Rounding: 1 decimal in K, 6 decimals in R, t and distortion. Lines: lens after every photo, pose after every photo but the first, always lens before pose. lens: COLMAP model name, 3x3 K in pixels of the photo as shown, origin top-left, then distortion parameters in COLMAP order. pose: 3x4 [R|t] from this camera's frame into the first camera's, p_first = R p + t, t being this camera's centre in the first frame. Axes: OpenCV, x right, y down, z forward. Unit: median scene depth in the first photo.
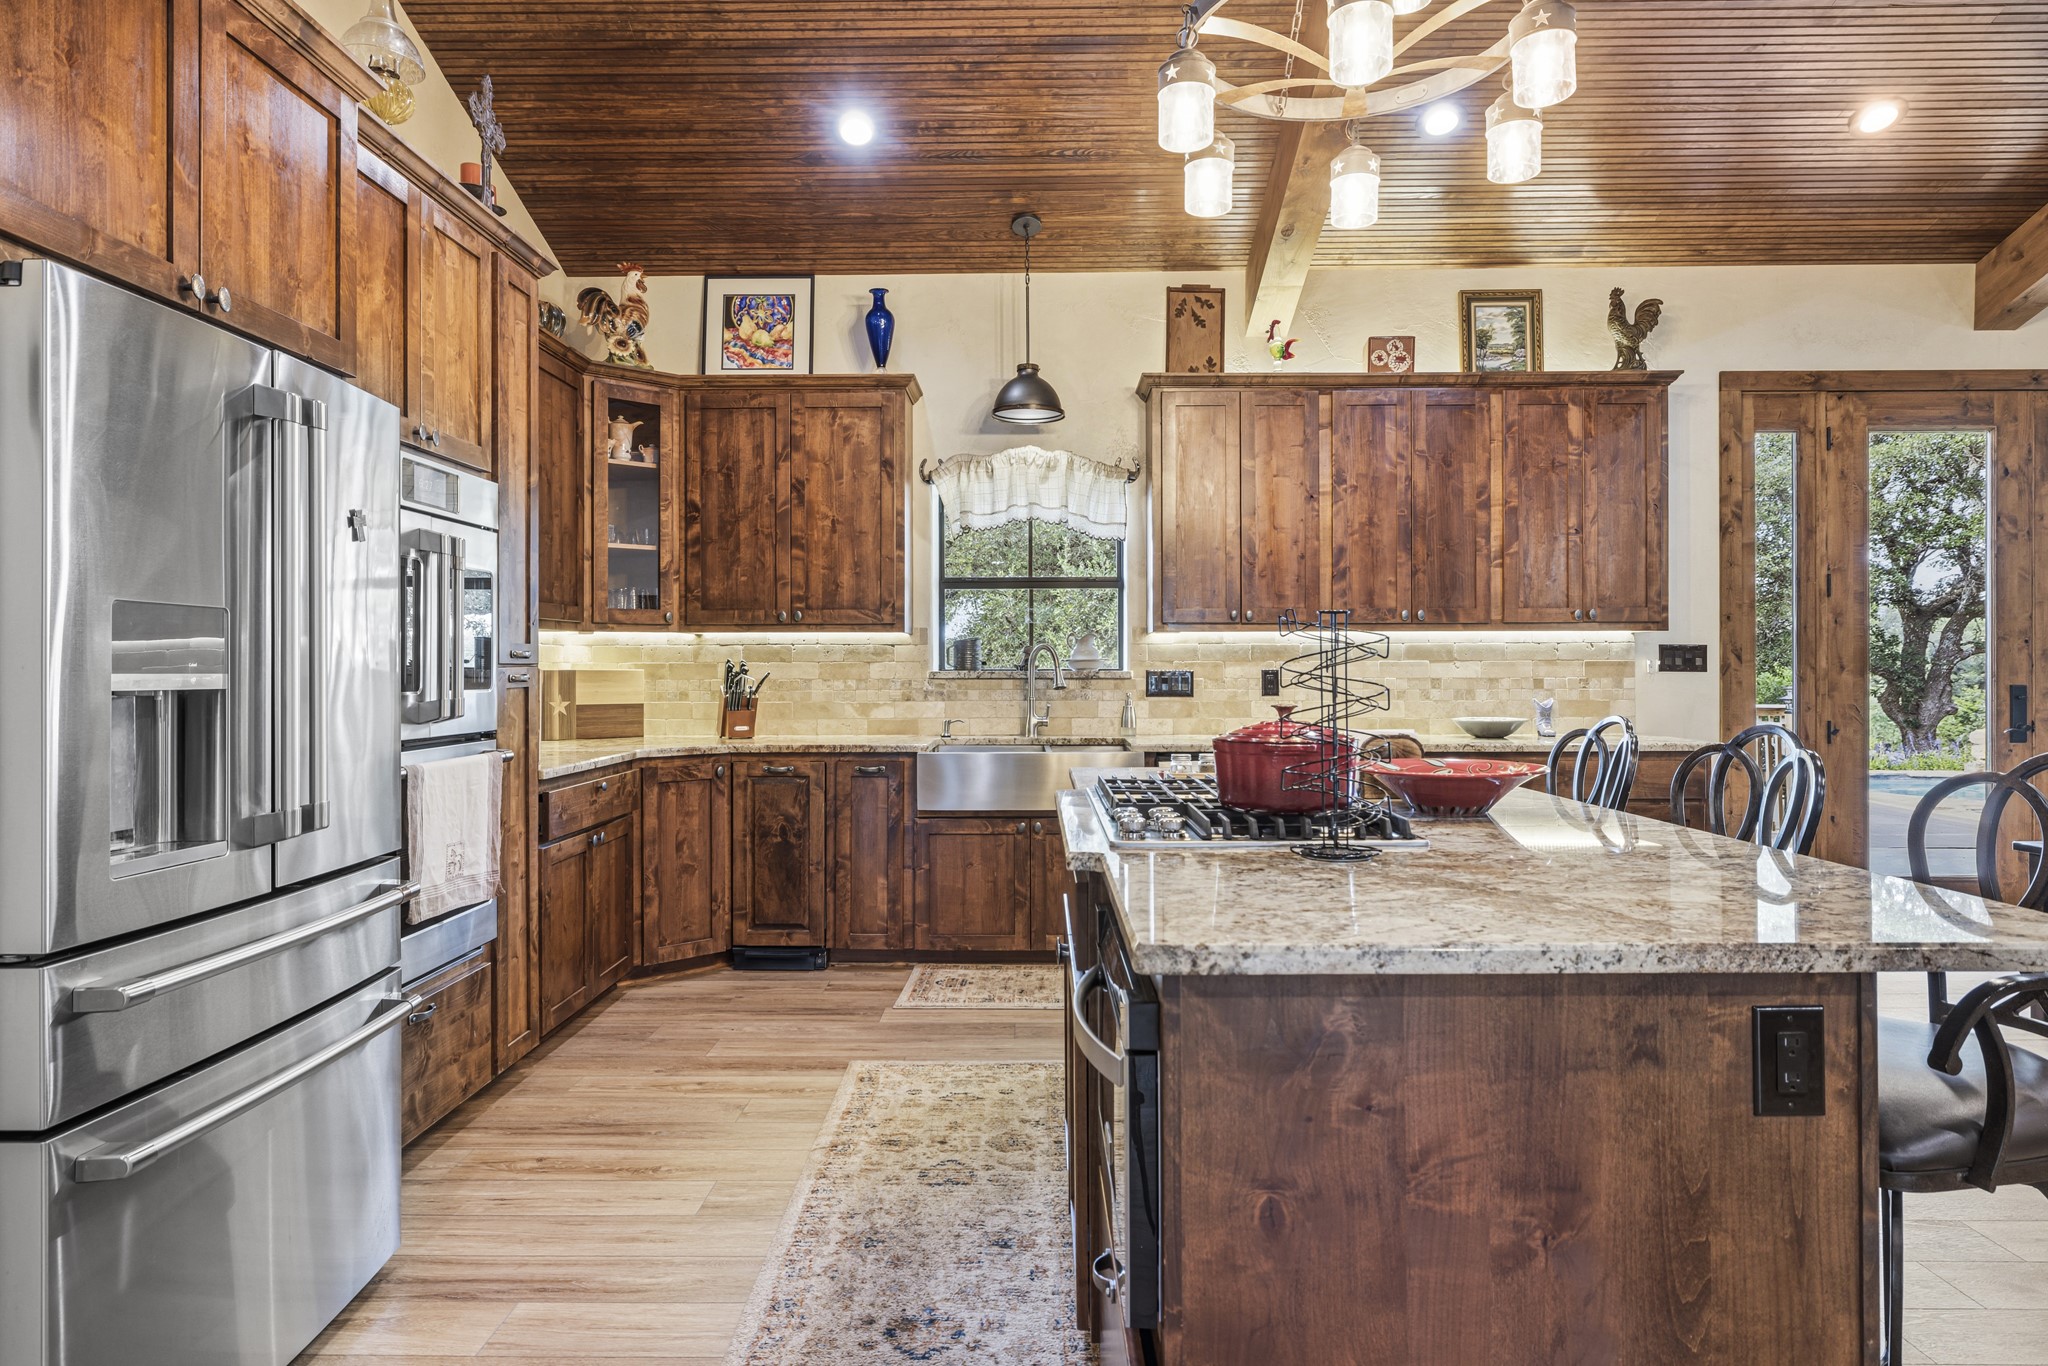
lens RADIAL K [[1196.9, 0, 1017.7], [0, 1196.9, 667.1], [0, 0, 1]] dist [-0.007272, 0.004076]
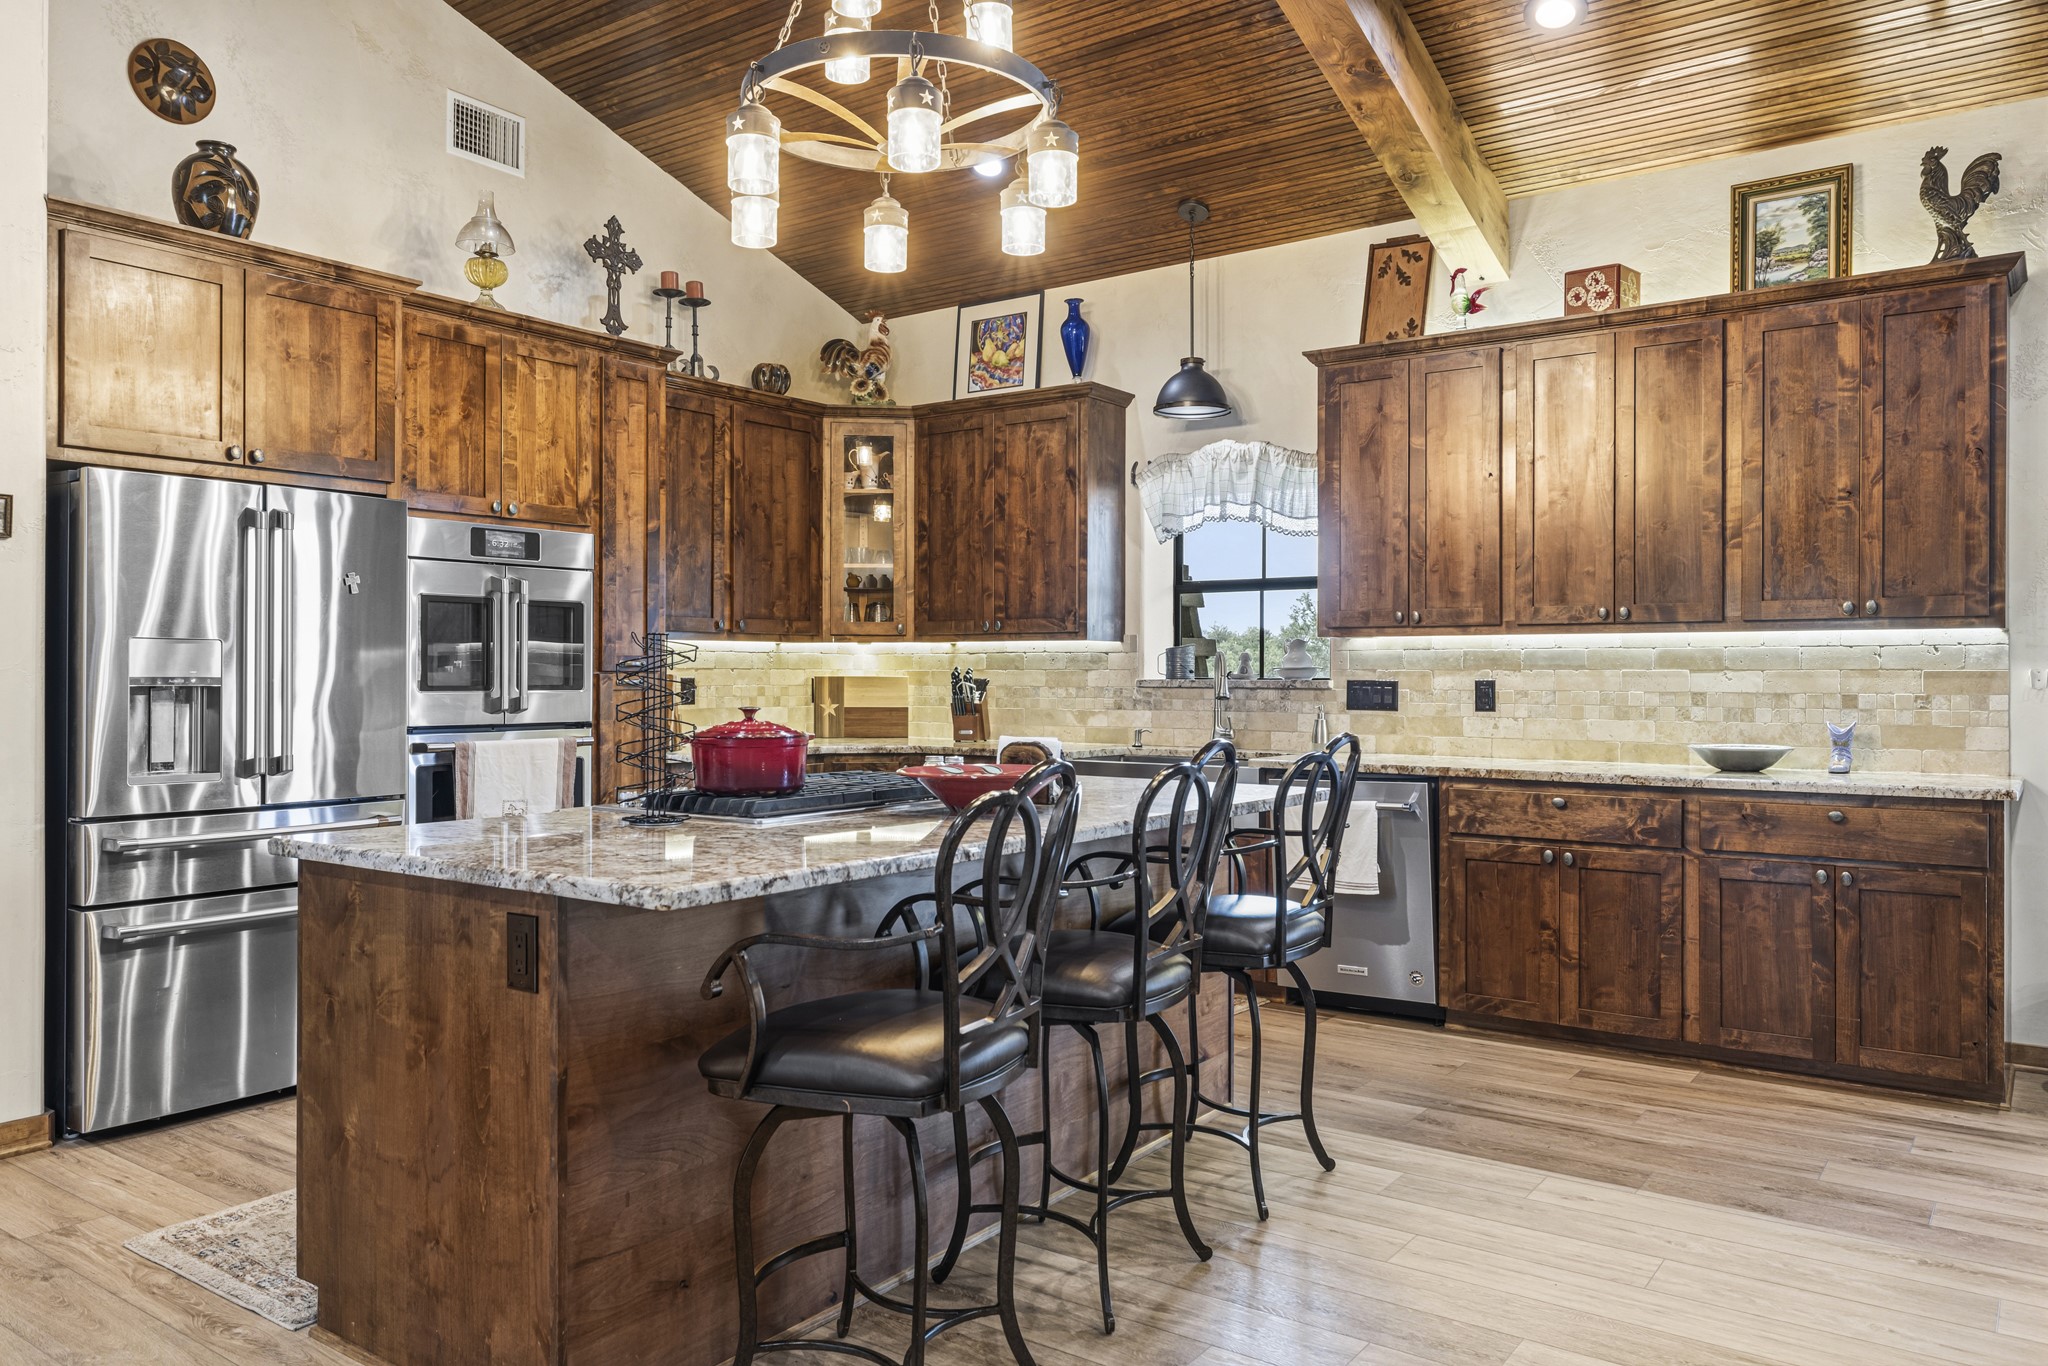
lens RADIAL K [[1448.1, 0, 1021.6], [0, 1448.1, 675.8], [0, 0, 1]] dist [-0.000558, -0.001068]
pose [[0.816992, 0.004769, -0.576630, 0.559672], [-0.003853, 0.999989, 0.002811, -0.002633], [0.576637, -0.000074, 0.817001, -0.019951]]
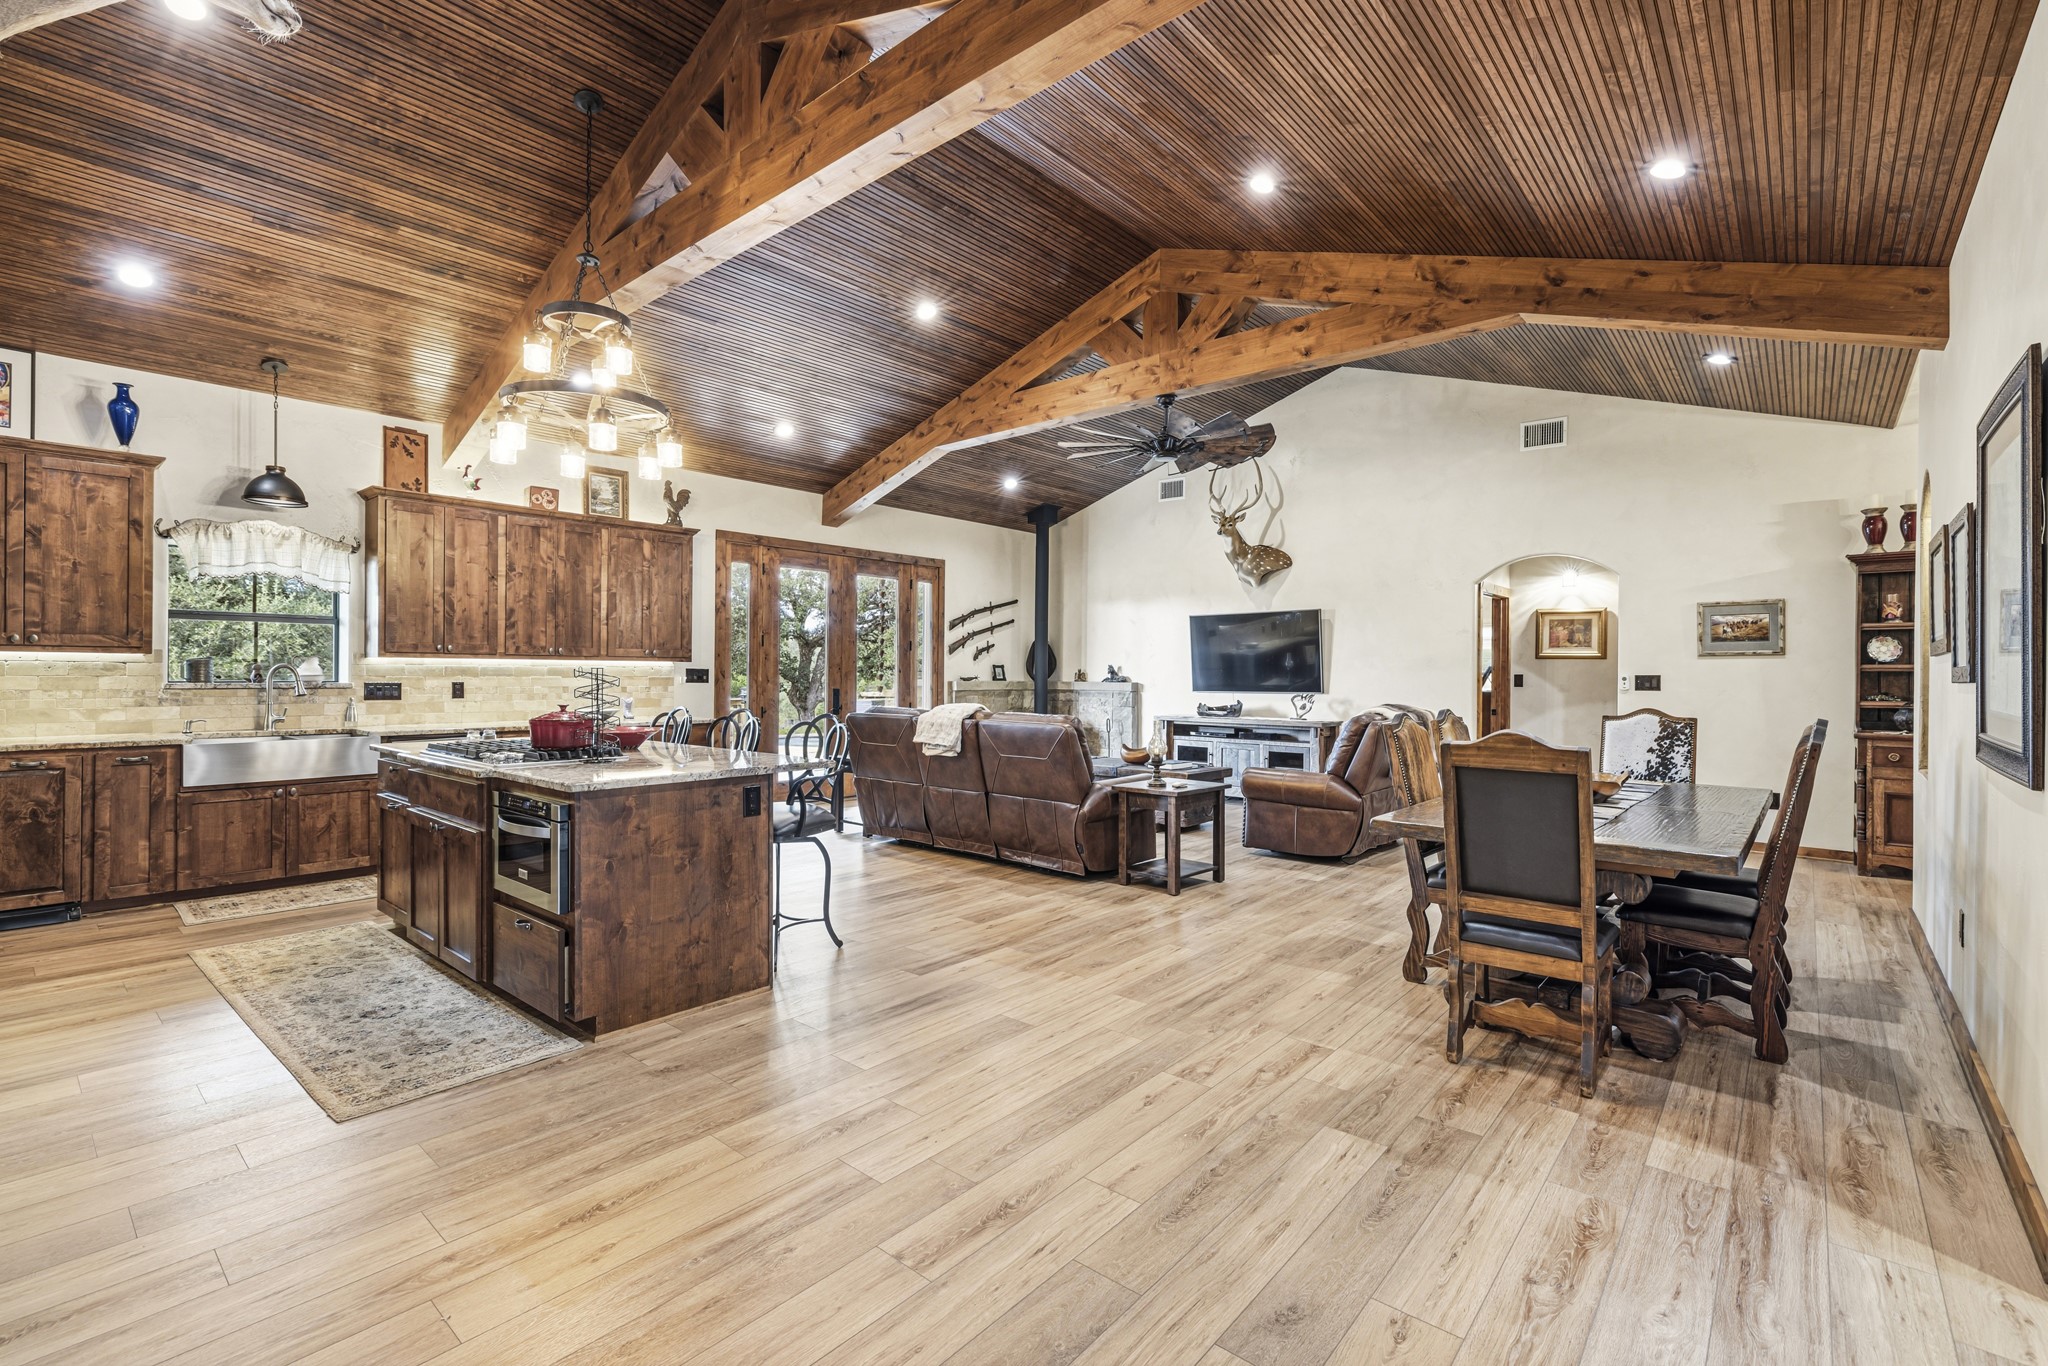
lens RADIAL K [[916.2, 0, 1019.0], [0, 916.2, 673.0], [0, 0, 1]] dist [-0.000610, 0.001024]
pose [[0.644928, 0.006765, 0.764213, -0.248506], [-0.009352, 0.999956, -0.000959, -0.016072], [-0.764186, -0.006529, 0.644963, -0.365201]]
